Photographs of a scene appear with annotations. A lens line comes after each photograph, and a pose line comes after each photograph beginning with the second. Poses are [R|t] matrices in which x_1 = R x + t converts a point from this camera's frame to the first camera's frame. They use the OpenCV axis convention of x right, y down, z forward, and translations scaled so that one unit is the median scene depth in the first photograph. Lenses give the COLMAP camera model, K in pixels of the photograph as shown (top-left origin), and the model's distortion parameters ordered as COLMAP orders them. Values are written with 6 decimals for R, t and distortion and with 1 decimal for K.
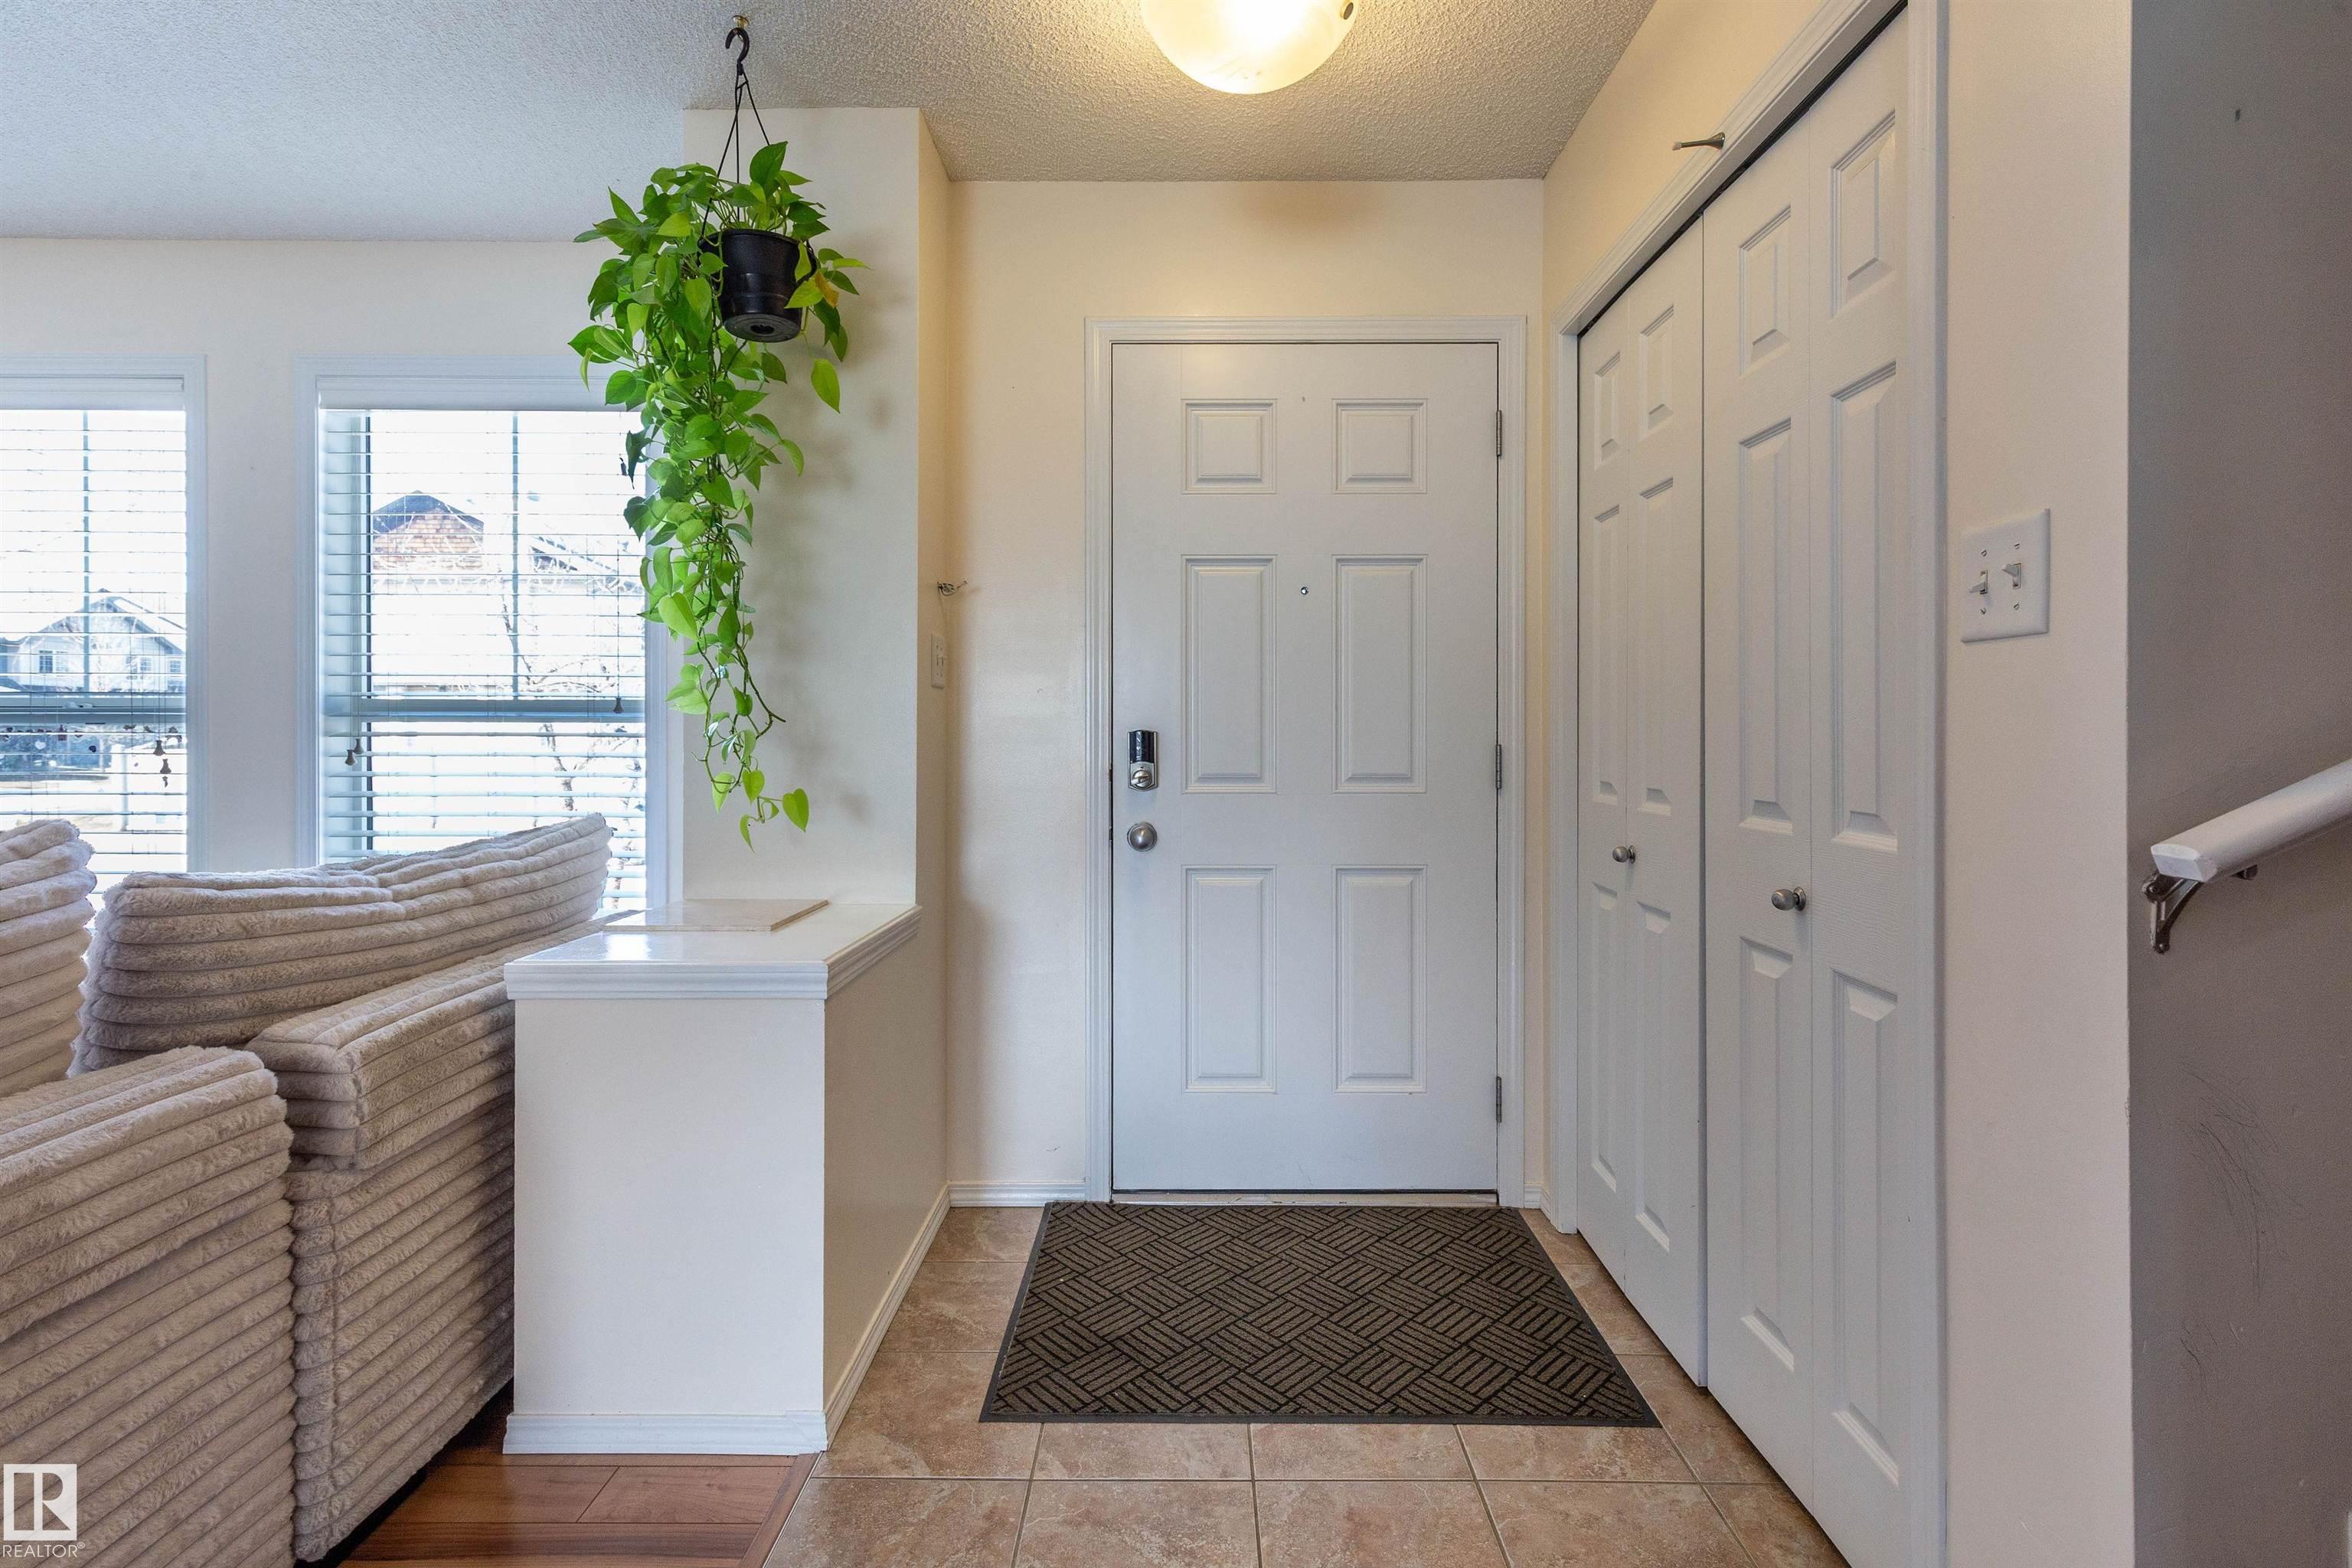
lens RADIAL K [[1056.8, 0, 1177.8], [0, 1056.8, 724.8], [0, 0, 1]] dist [-0.000938, -0.000464]
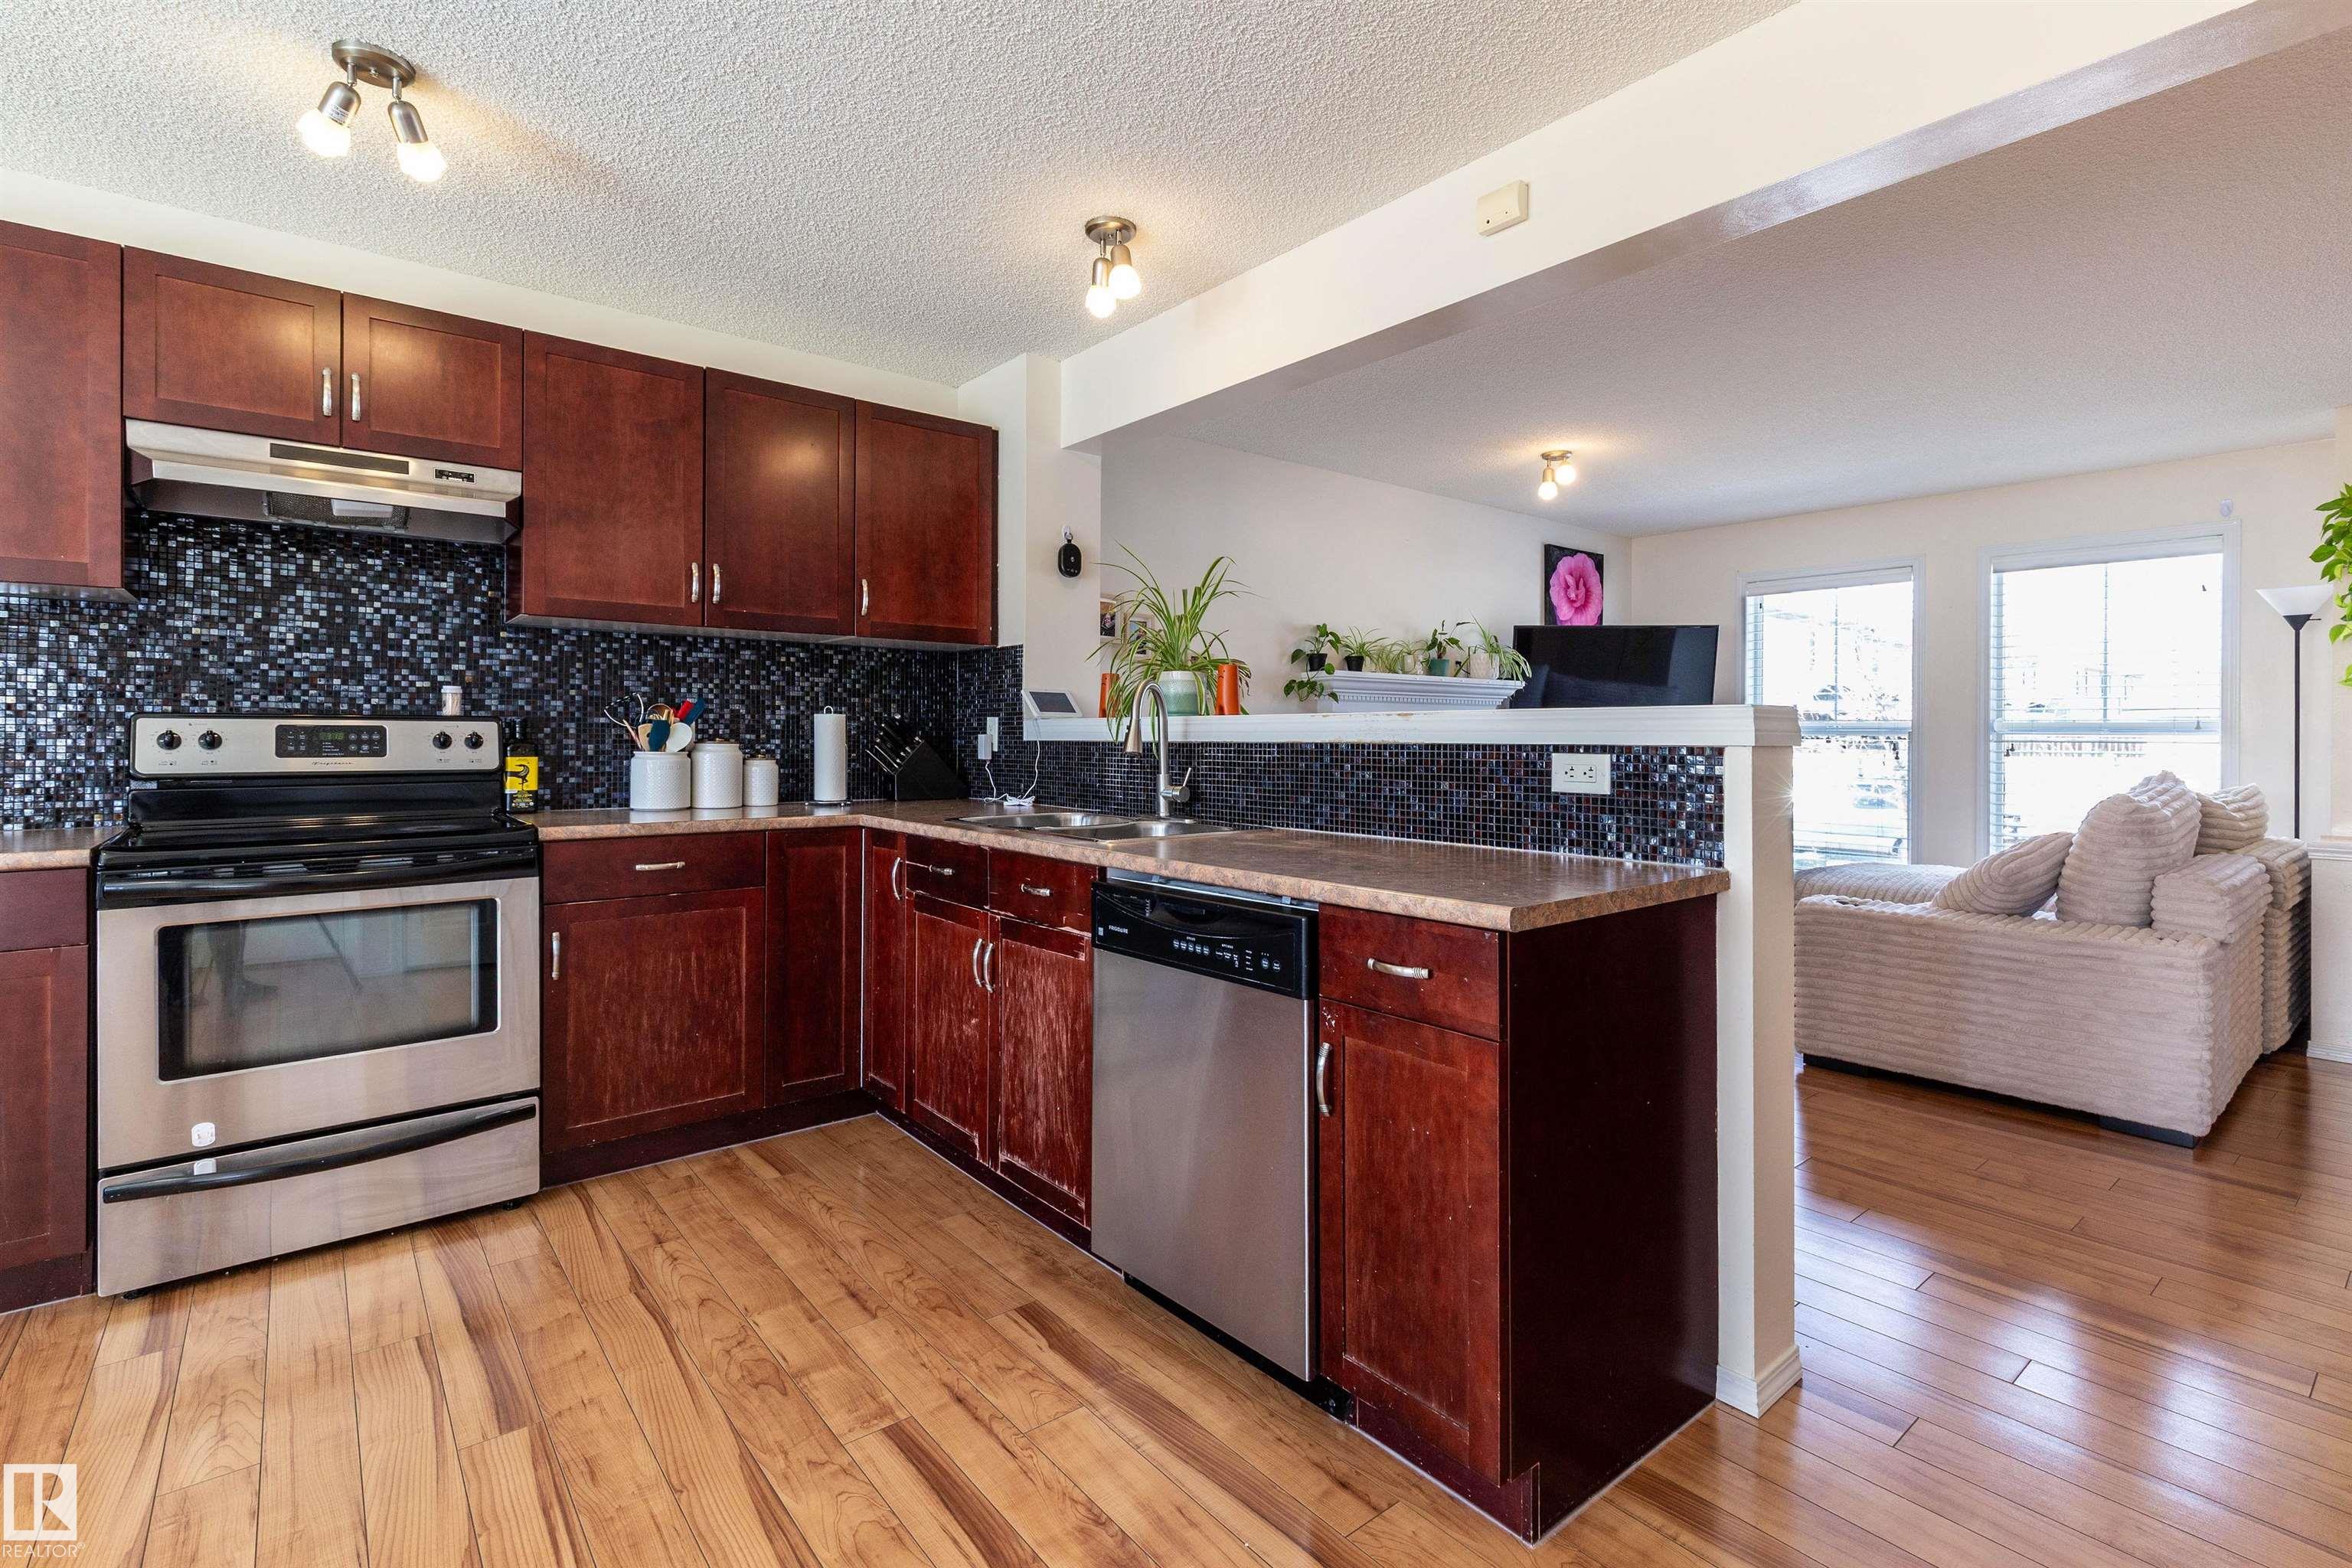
lens RADIAL K [[1075.5, 0, 1178.3], [0, 1075.5, 741.8], [0, 0, 1]] dist [0.004619, -0.000622]
pose [[0.642082, 0.007075, -0.766604, -0.373236], [-0.005646, 0.999974, 0.004500, 0.011339], [0.766615, 0.001439, 0.642105, -2.096371]]
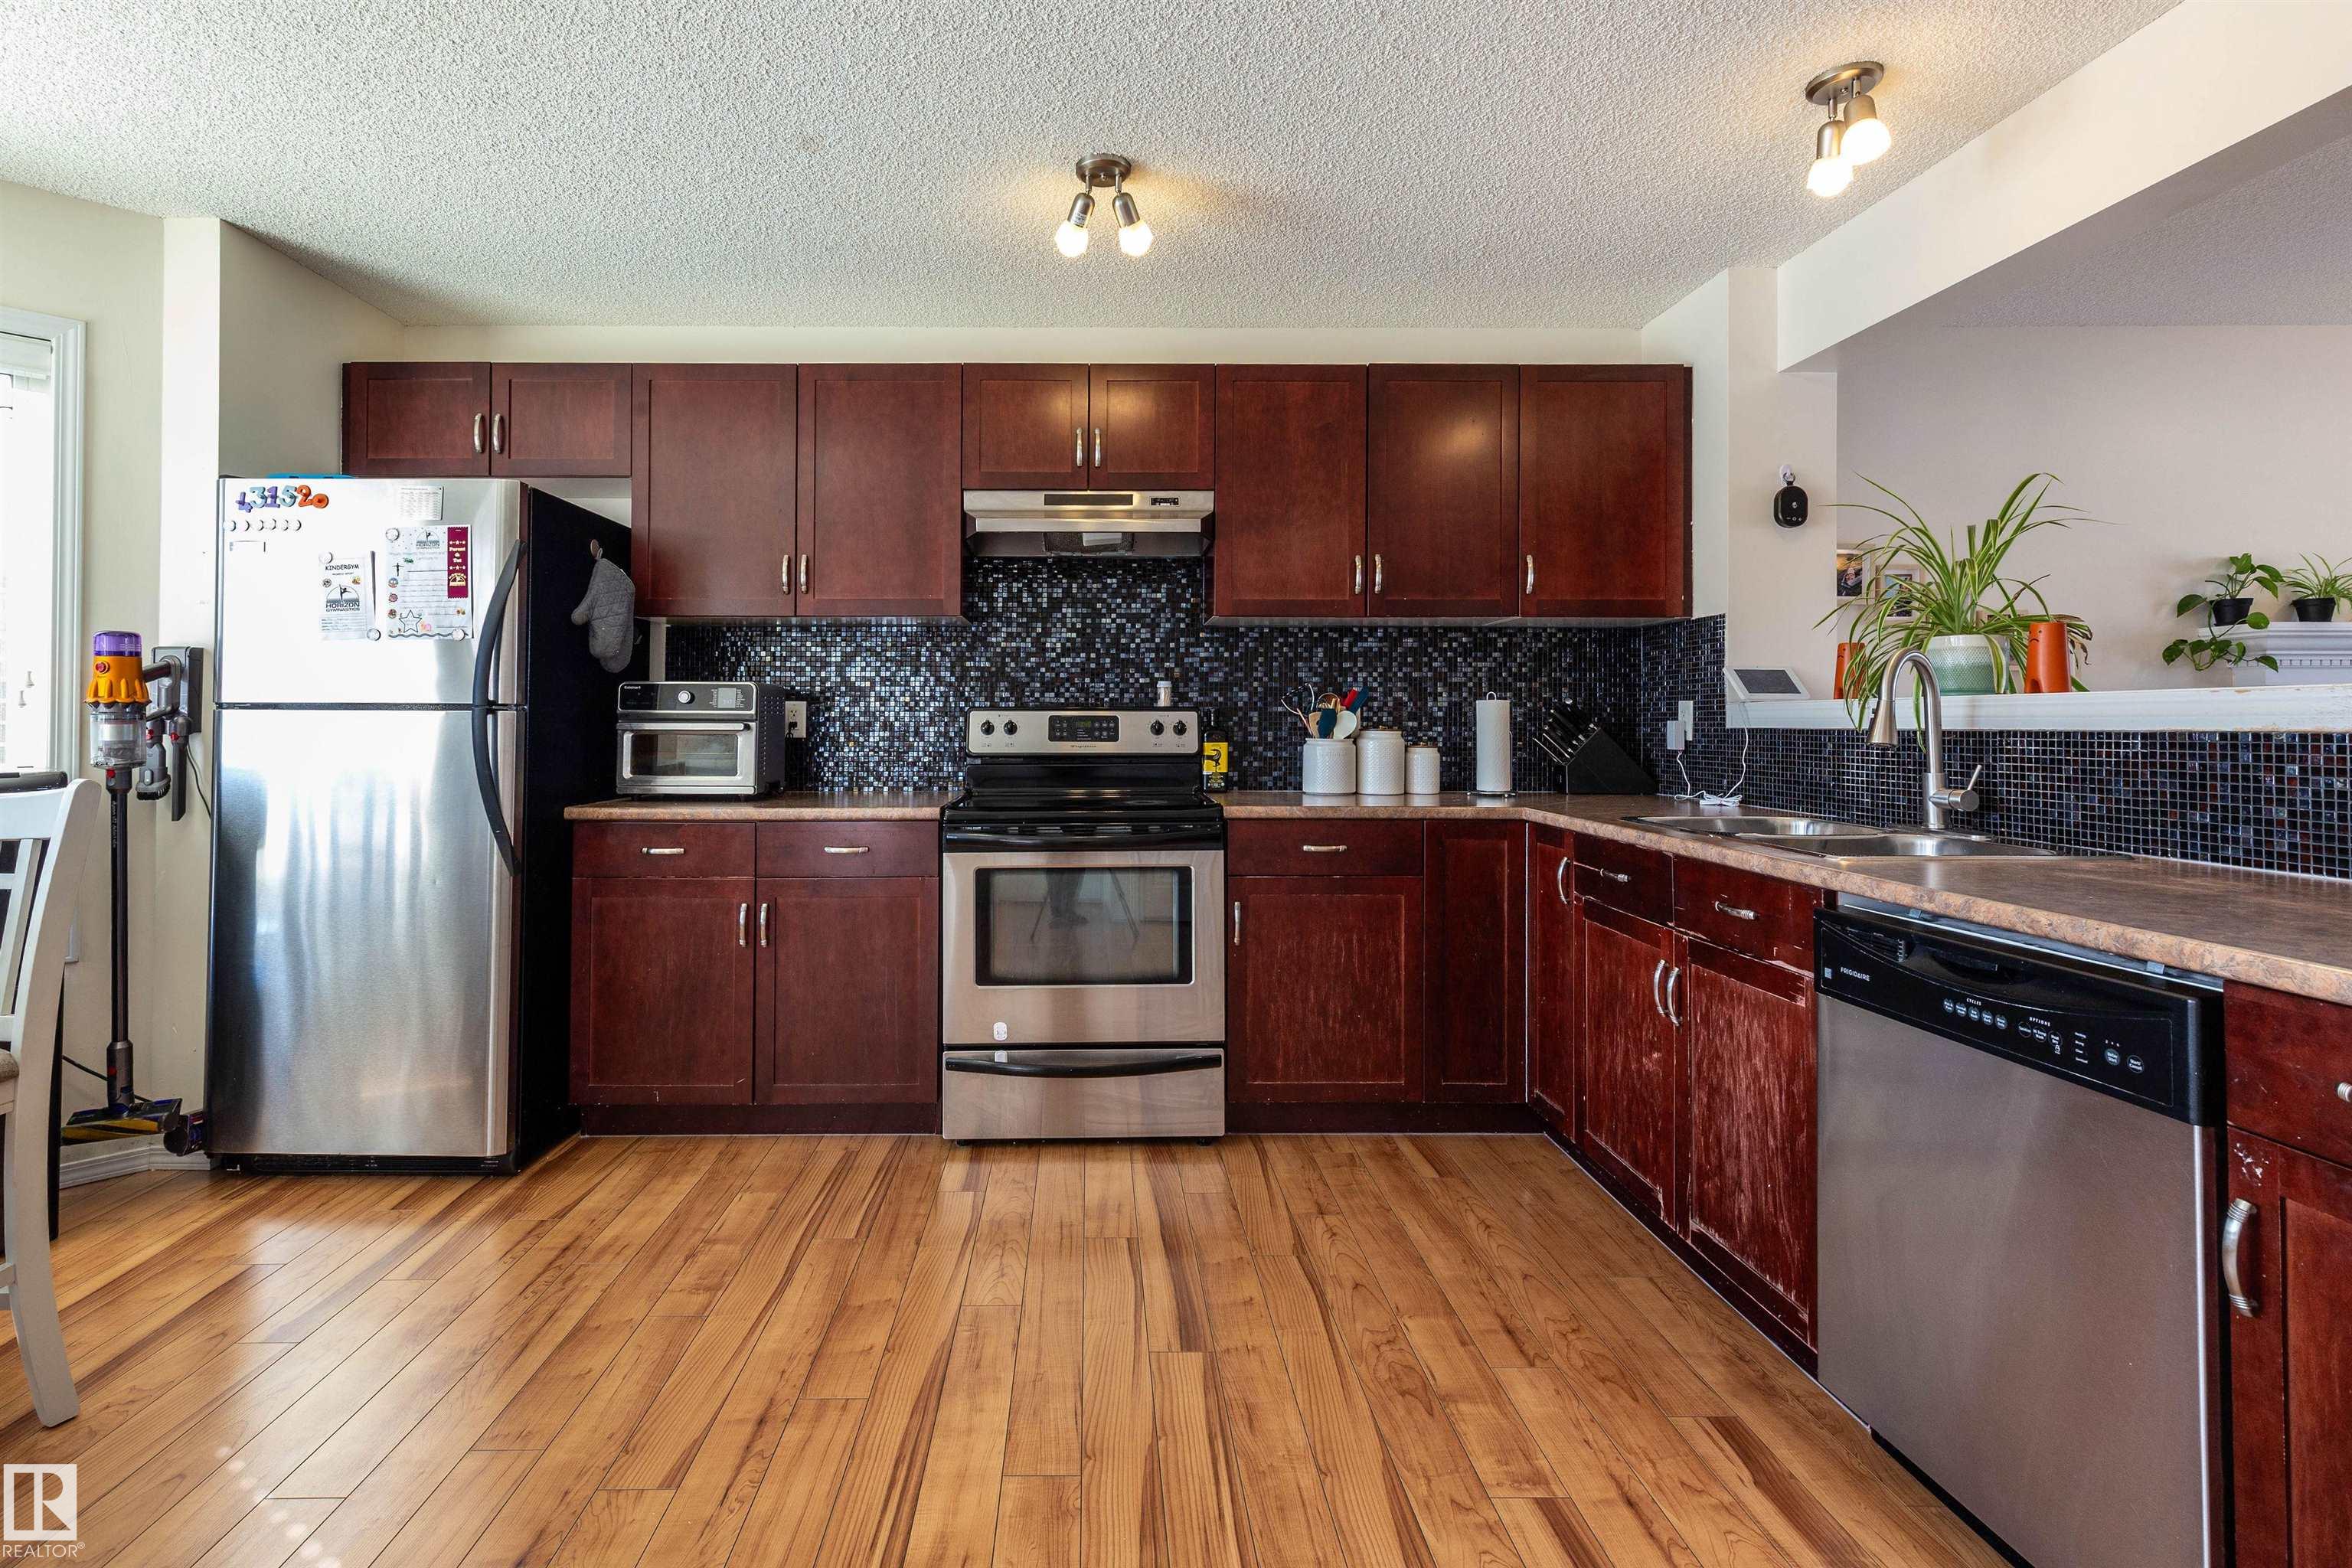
lens RADIAL K [[1091.1, 0, 1096.1], [0, 1091.1, 713.5], [0, 0, 1]] dist [0.005712, -0.000995]
pose [[0.018912, -0.006892, -0.999797, -0.403349], [-0.002530, 0.999973, -0.006941, 0.011139], [0.999818, 0.002661, 0.018894, -2.050441]]
